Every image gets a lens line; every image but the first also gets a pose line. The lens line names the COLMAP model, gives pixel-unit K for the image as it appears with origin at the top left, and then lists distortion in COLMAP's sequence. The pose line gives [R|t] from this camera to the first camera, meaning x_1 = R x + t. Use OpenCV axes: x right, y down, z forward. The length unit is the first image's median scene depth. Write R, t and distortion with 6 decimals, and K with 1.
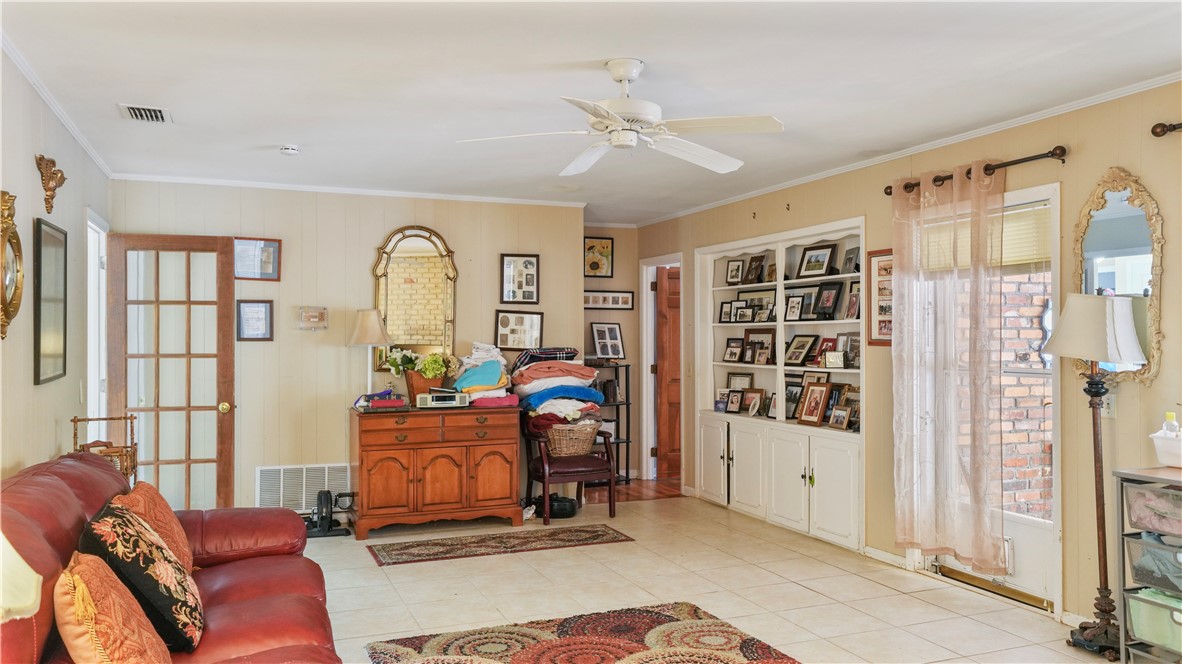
lens RADIAL K [[875.1, 0, 593.5], [0, 875.1, 335.0], [0, 0, 1]] dist [-0.036761, 0.002675]
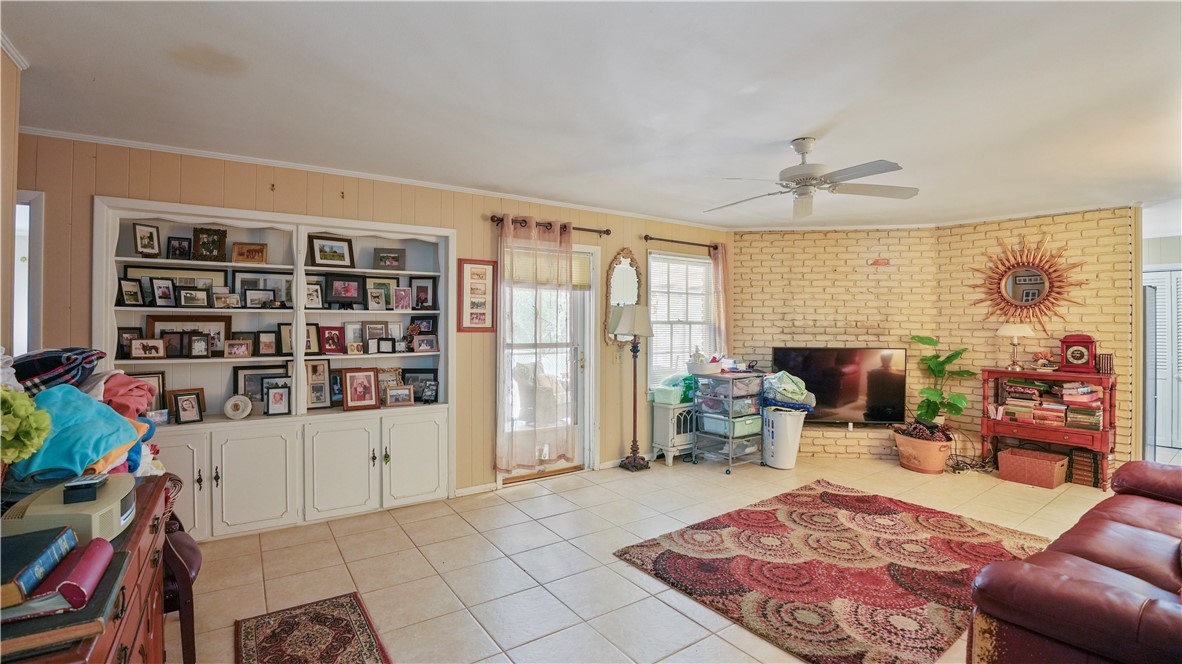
lens RADIAL K [[526.2, 0, 595.1], [0, 526.2, 321.6], [0, 0, 1]] dist [-0.039190, 0.001682]
pose [[-0.209932, -0.007876, 0.977684, -0.528712], [-0.008772, 0.999942, 0.006172, -0.011225], [-0.977677, -0.007280, -0.209989, 1.068291]]
